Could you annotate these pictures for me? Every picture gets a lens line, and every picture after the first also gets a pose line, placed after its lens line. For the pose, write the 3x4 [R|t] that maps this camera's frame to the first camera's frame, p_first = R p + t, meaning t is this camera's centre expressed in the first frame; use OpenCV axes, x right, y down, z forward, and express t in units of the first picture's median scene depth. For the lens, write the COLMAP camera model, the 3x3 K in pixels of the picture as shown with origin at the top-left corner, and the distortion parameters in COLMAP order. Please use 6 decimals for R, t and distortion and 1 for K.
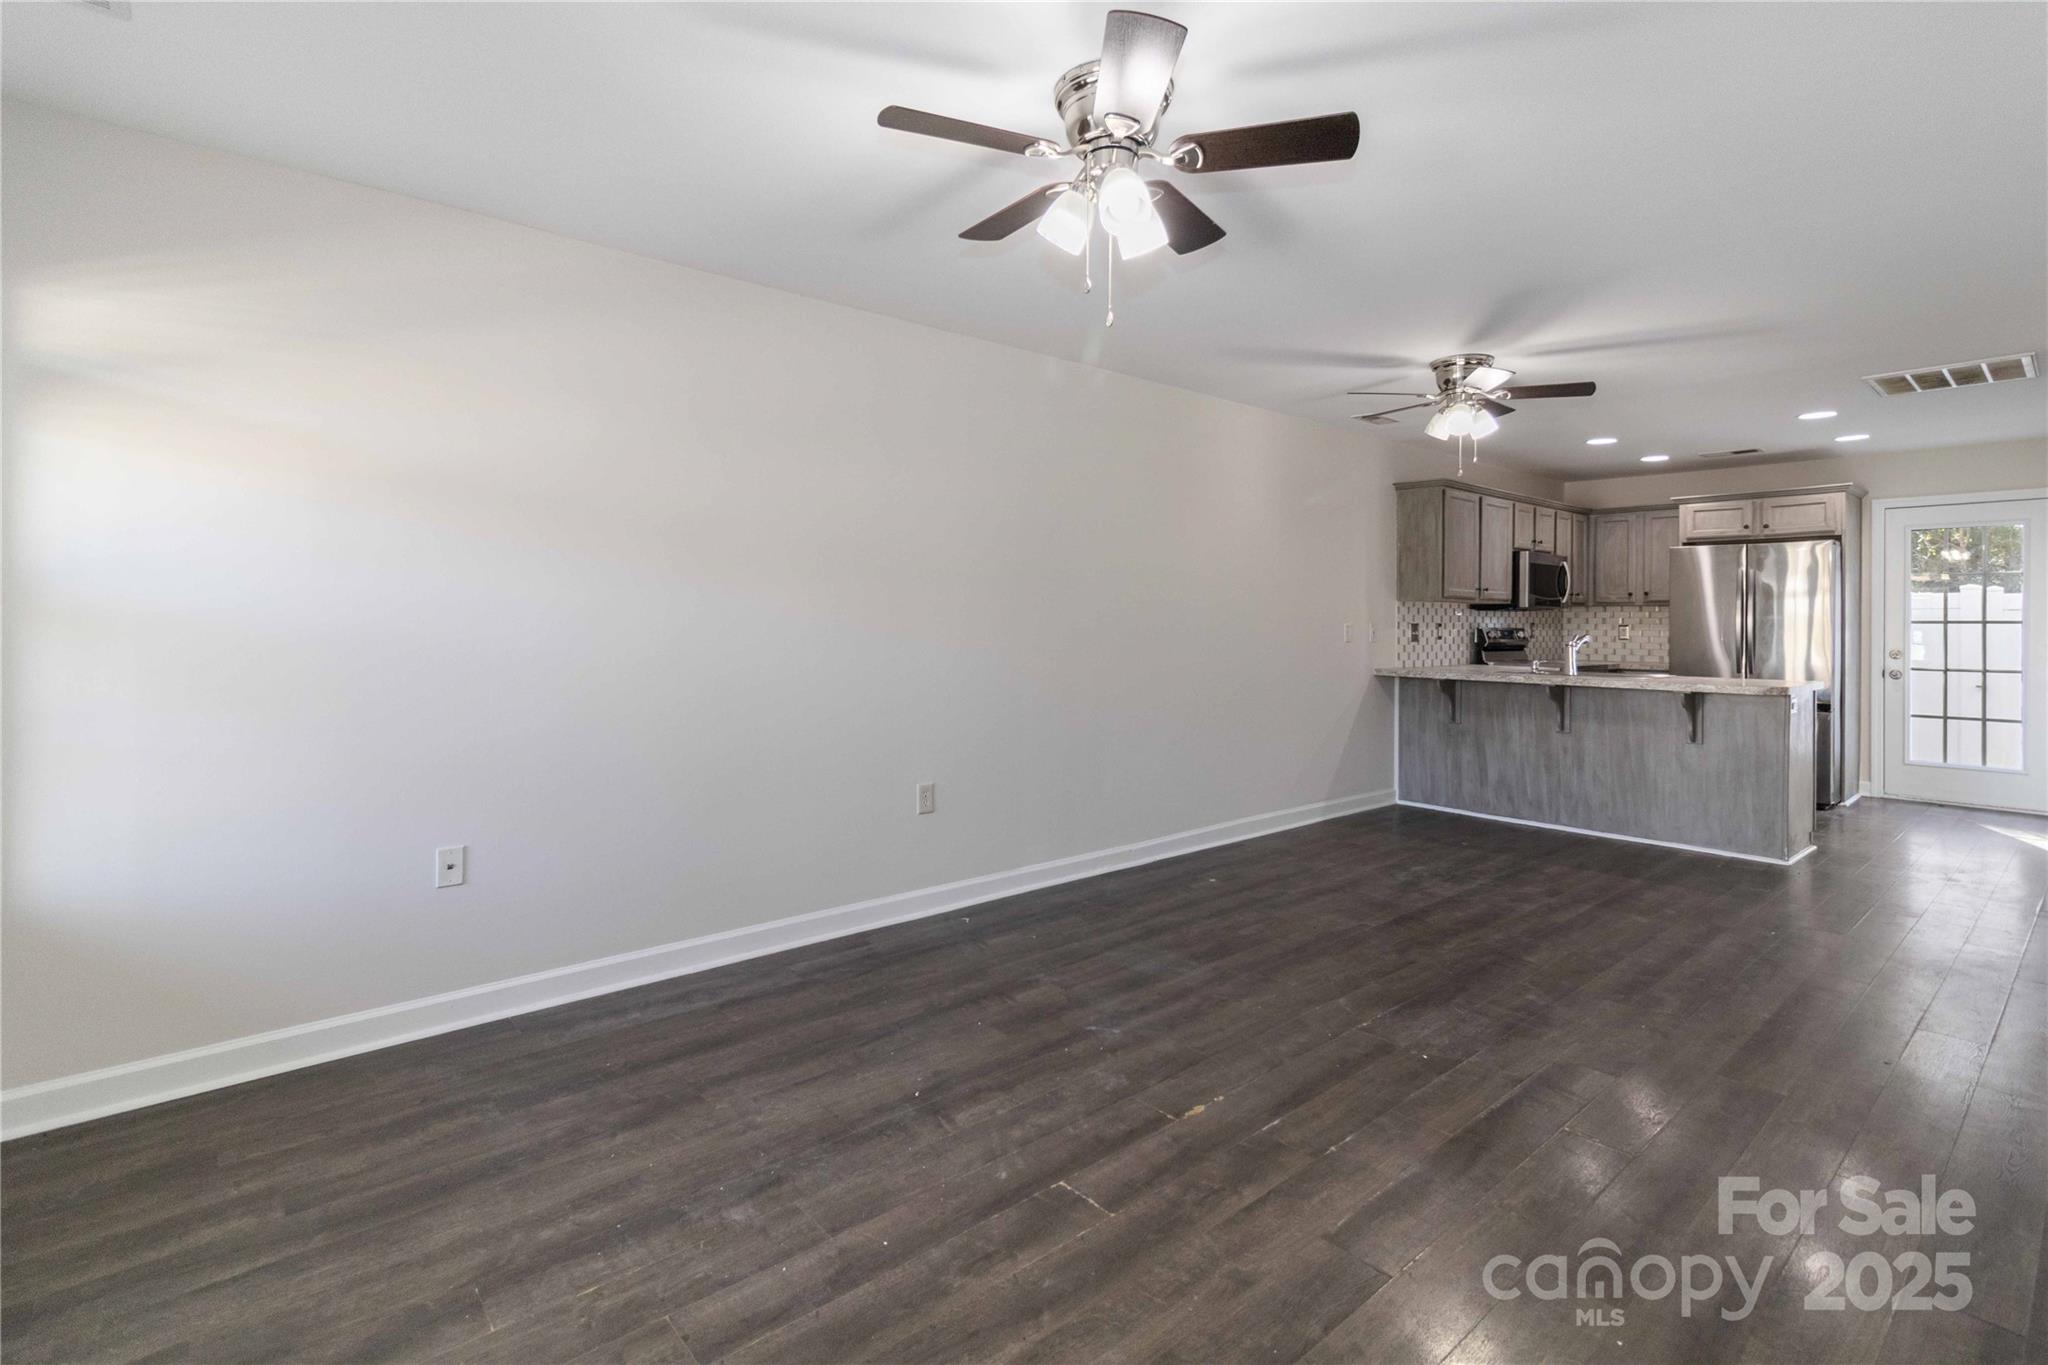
lens RADIAL K [[961.1, 0, 1021.2], [0, 961.1, 619.6], [0, 0, 1]] dist [0.002646, -0.000112]
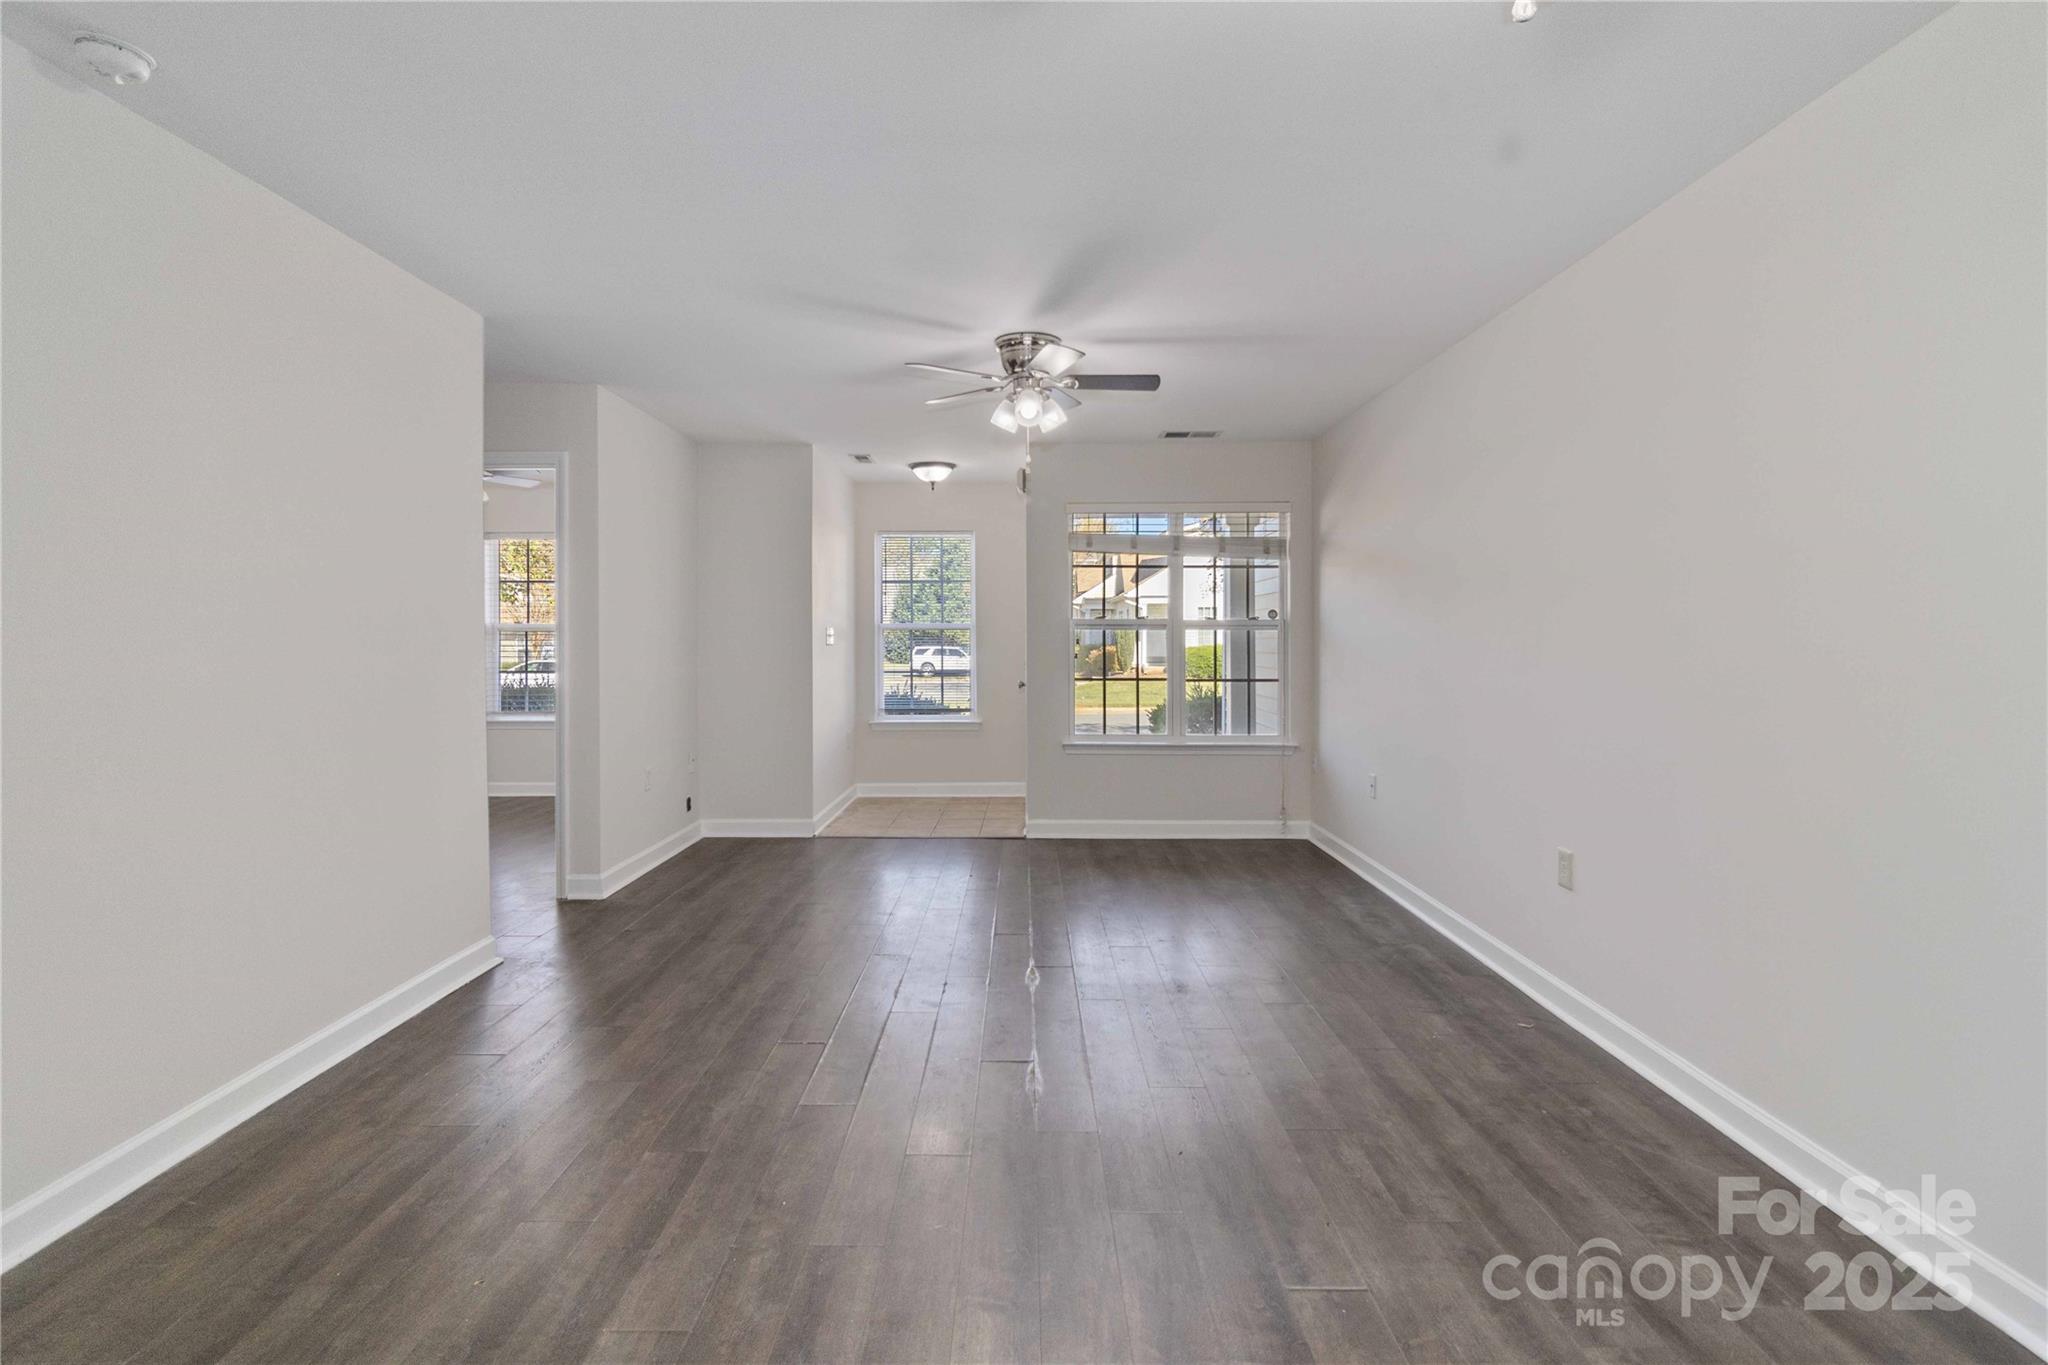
lens RADIAL K [[954.1, 0, 1021.8], [0, 954.1, 638.3], [0, 0, 1]] dist [0.000492, 0.000191]
pose [[-0.652663, -0.003515, -0.757640, 0.544991], [-0.002851, 0.999994, -0.002184, 0.000130], [0.757643, 0.000735, -0.652669, 0.812783]]
